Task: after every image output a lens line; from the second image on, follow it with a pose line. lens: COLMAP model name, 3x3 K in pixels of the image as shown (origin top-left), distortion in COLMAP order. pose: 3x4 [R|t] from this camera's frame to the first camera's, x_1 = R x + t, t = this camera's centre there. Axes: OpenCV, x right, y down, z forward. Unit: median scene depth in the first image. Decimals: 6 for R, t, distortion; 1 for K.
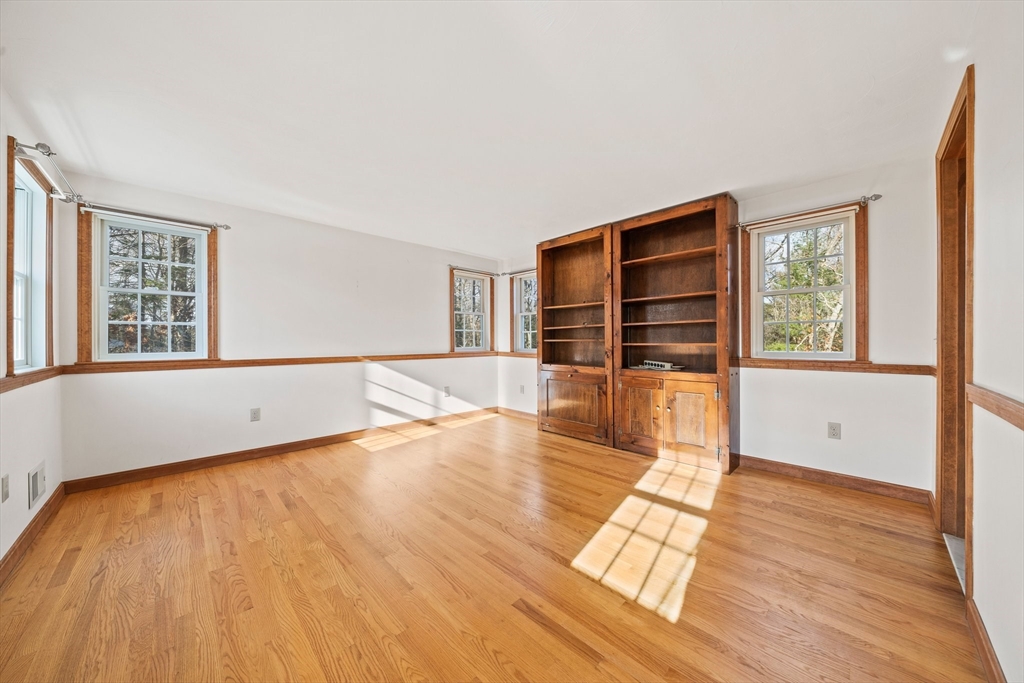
lens RADIAL K [[351.6, 0, 516.0], [0, 351.6, 344.8], [0, 0, 1]] dist [-0.002470, -0.000142]
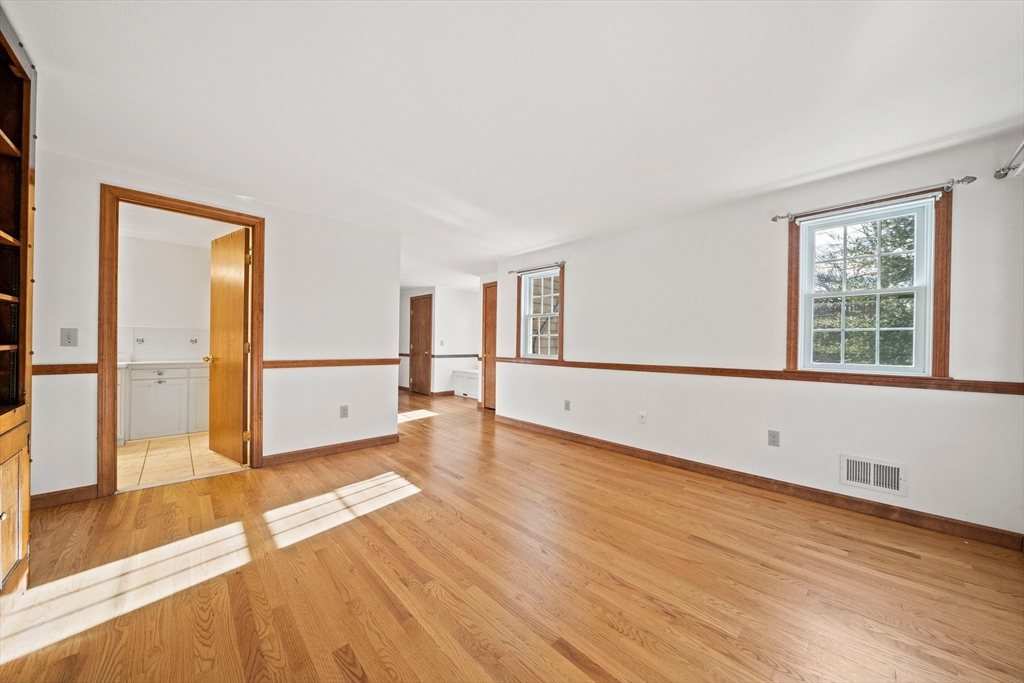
lens RADIAL K [[351.6, 0, 516.0], [0, 351.6, 344.8], [0, 0, 1]] dist [-0.002470, -0.000142]
pose [[-0.999934, -0.010703, 0.004160, -0.176997], [-0.010670, 0.999912, 0.007827, -0.017303], [-0.004243, 0.007782, -0.999961, 1.750820]]
